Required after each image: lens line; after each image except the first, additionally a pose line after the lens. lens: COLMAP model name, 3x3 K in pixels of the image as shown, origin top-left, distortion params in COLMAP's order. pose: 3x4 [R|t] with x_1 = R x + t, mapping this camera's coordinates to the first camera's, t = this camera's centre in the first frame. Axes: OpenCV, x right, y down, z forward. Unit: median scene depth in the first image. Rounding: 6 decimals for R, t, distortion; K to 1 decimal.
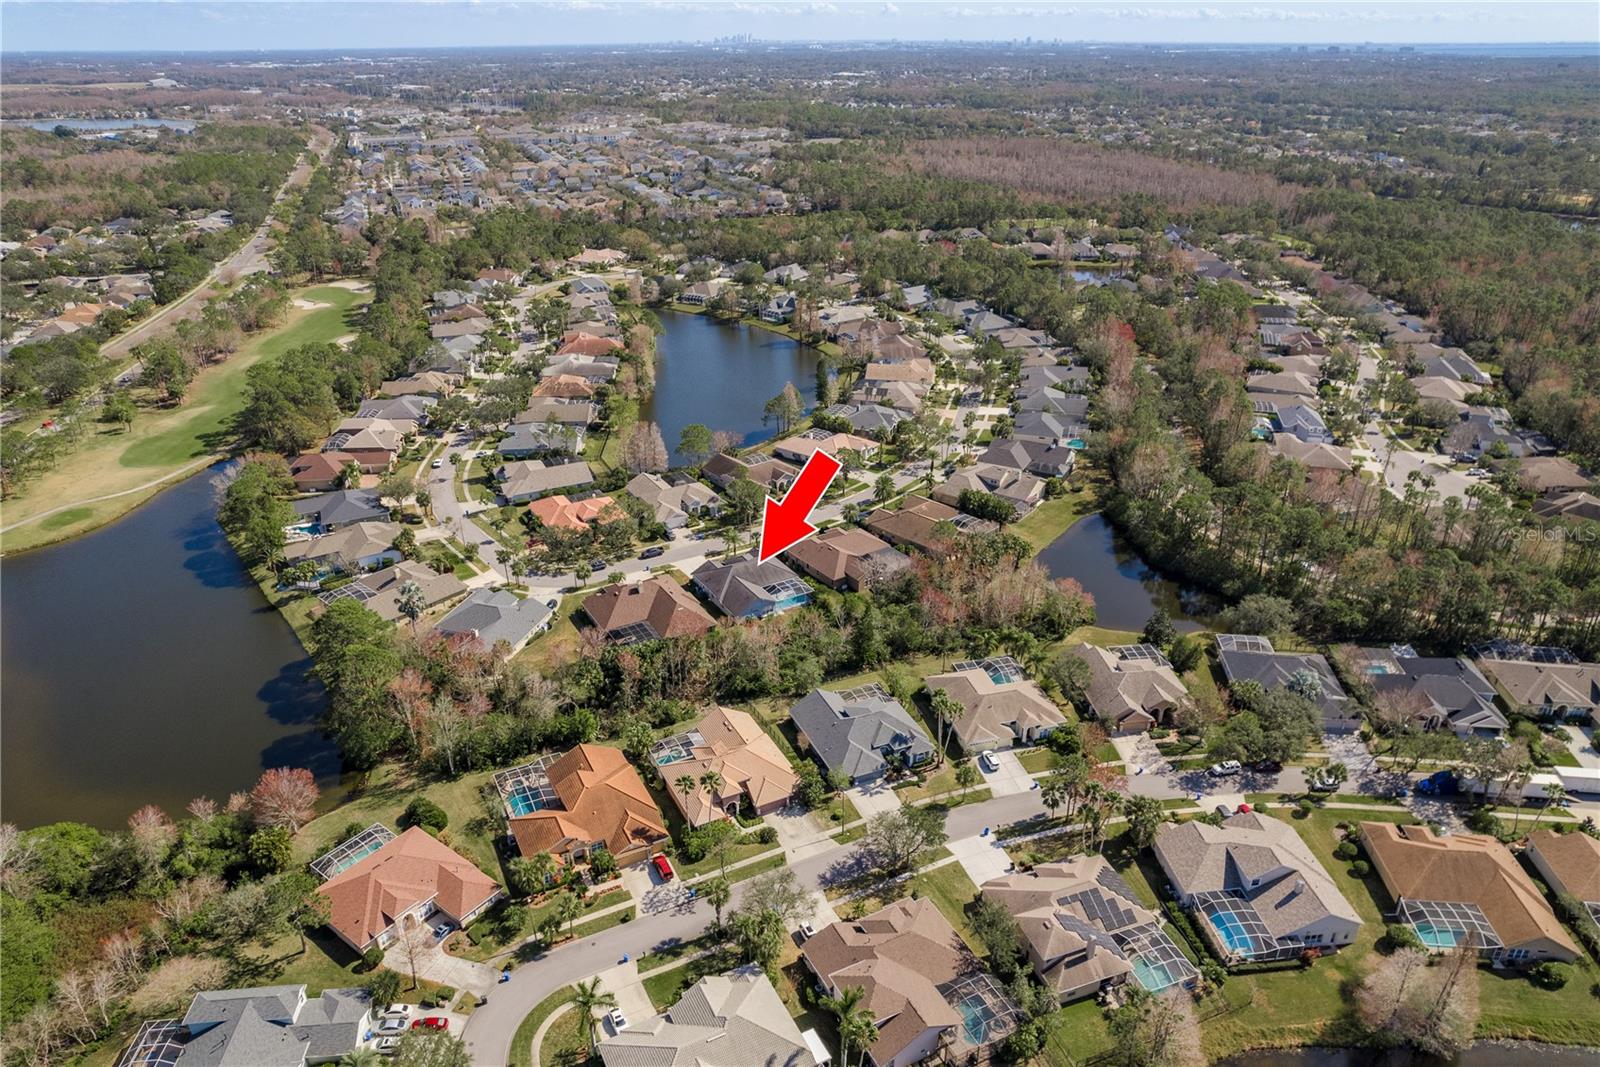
lens RADIAL K [[1049.1, 0, 804.0], [0, 1049.1, 551.1], [0, 0, 1]] dist [-0.081836, 0.063953]
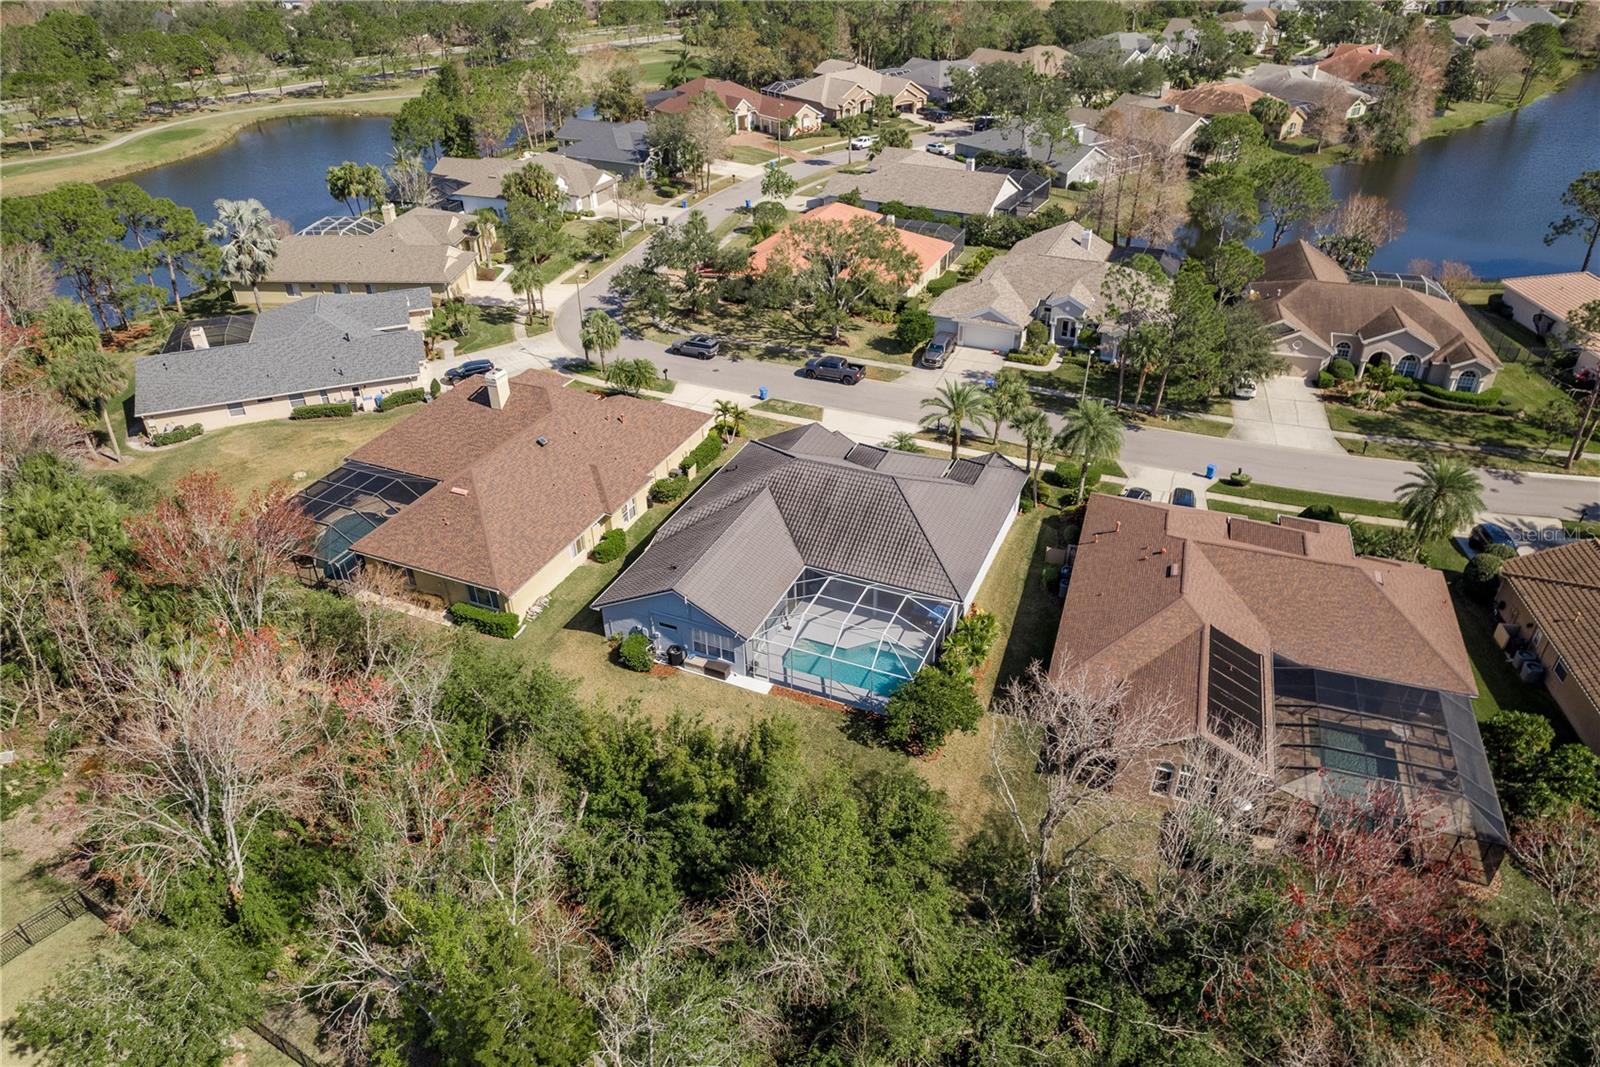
lens RADIAL K [[1049.1, 0, 804.0], [0, 1049.1, 551.1], [0, 0, 1]] dist [-0.081836, 0.063953]
pose [[0.586309, 0.445194, -0.676789, 0.122603], [-0.353171, 0.892350, 0.281035, -0.039640], [0.729048, 0.074249, 0.680423, 0.706292]]
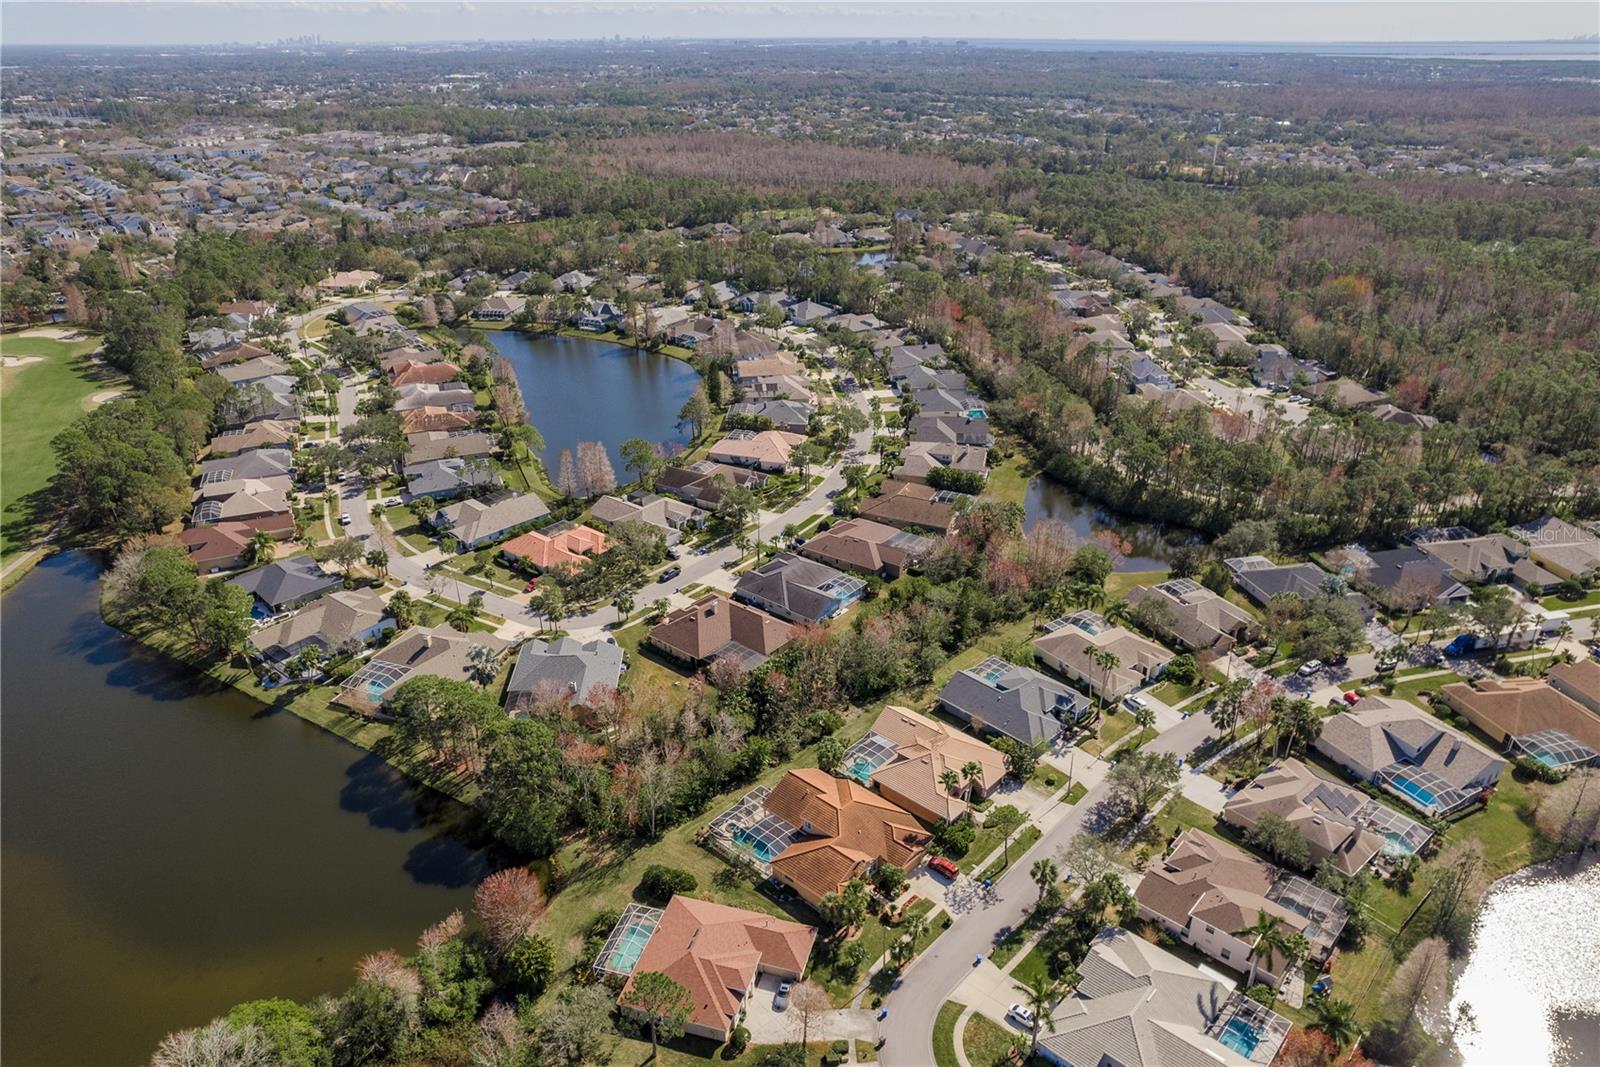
lens RADIAL K [[1049.1, 0, 804.0], [0, 1049.1, 551.1], [0, 0, 1]] dist [-0.081836, 0.063953]
pose [[0.936360, -0.154619, 0.315156, -0.310637], [0.154133, 0.987691, 0.026627, -0.024500], [-0.315394, 0.023643, 0.948666, 0.054157]]
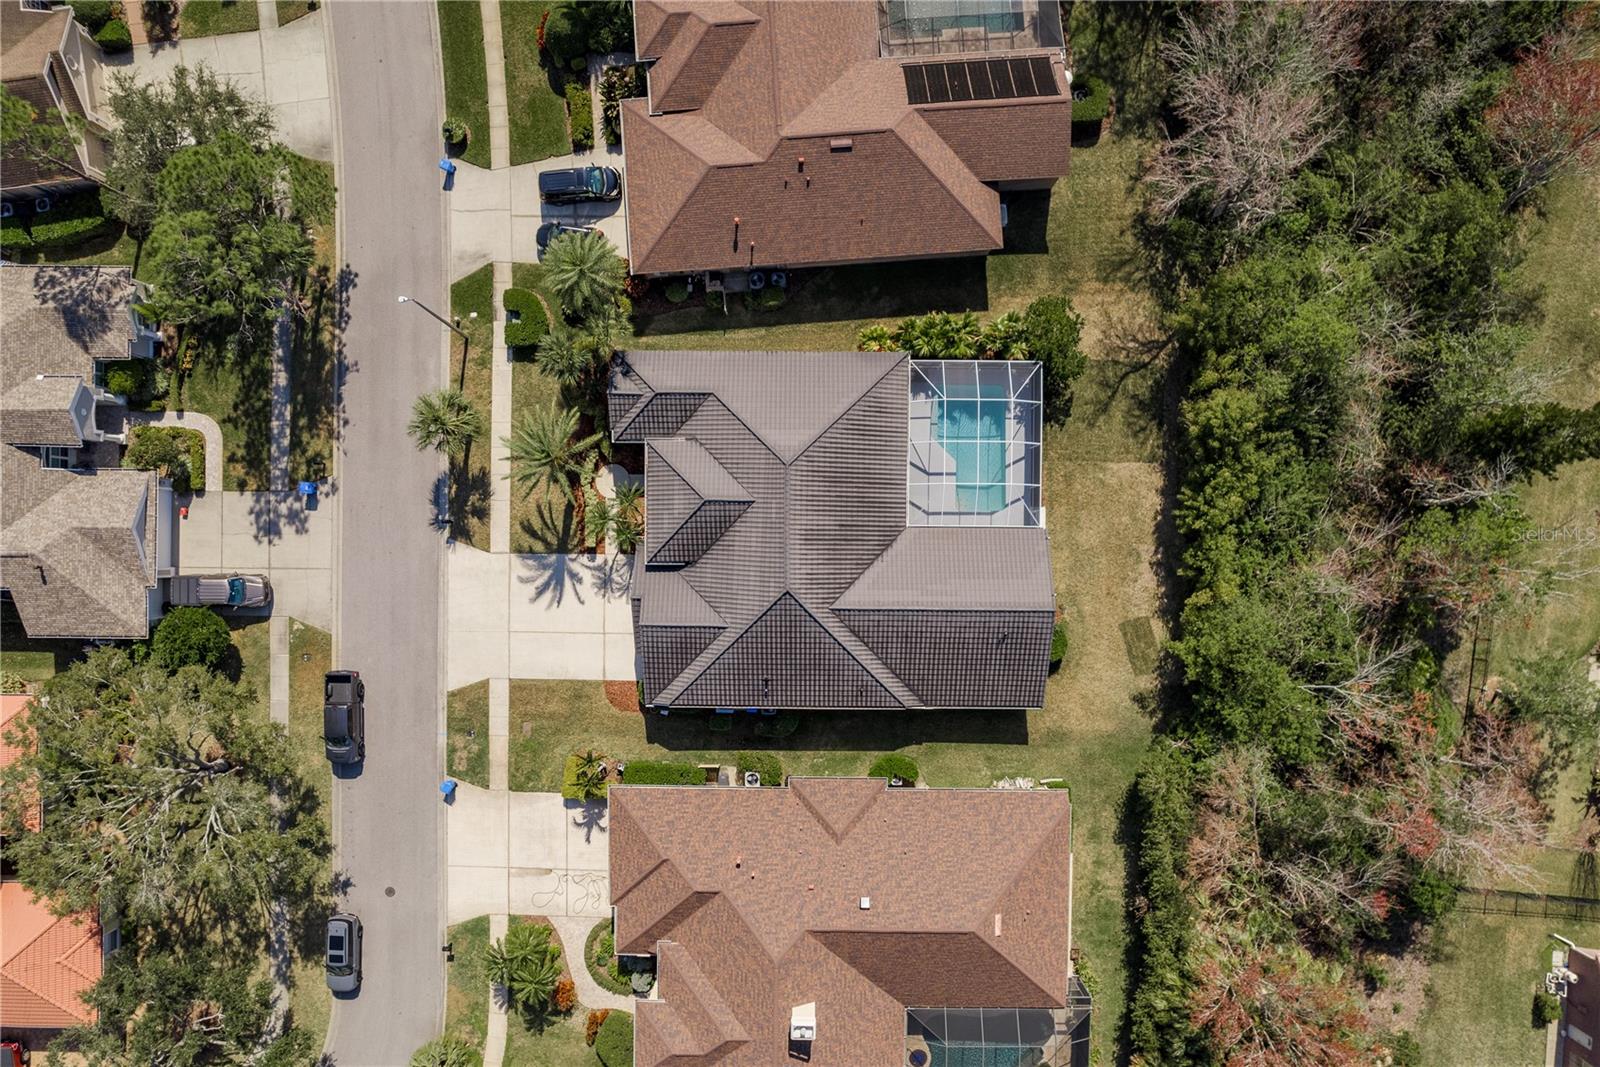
lens RADIAL K [[1049.1, 0, 804.0], [0, 1049.1, 551.1], [0, 0, 1]] dist [-0.081836, 0.063953]
pose [[0.516898, -0.856032, -0.005075, -0.050282], [0.388201, 0.229116, 0.892640, -0.174157], [-0.762966, -0.463374, 0.450742, 0.782788]]
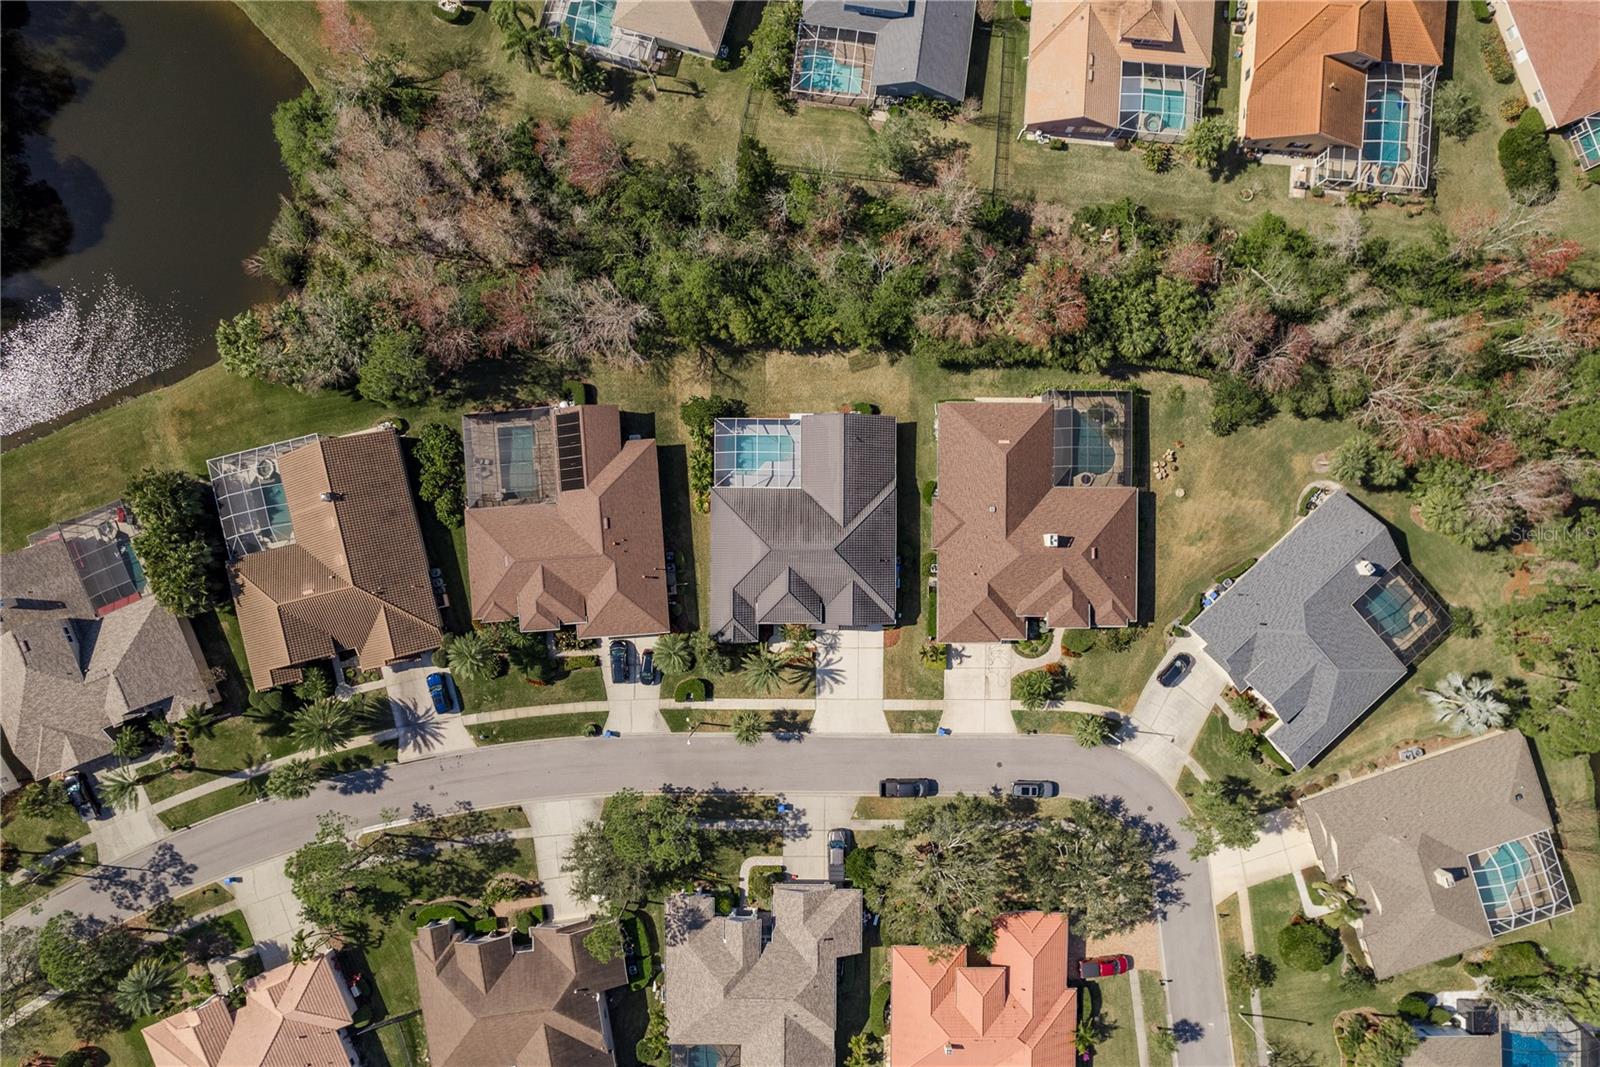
lens RADIAL K [[1012.5, 0, 812.1], [0, 1012.5, 543.7], [0, 0, 1]] dist [-0.044525, 0.001519]
pose [[-0.858321, -0.513102, -0.003283, -0.049839], [0.228024, -0.387157, 0.893373, -0.344967], [-0.459662, 0.766052, 0.449304, 0.698558]]
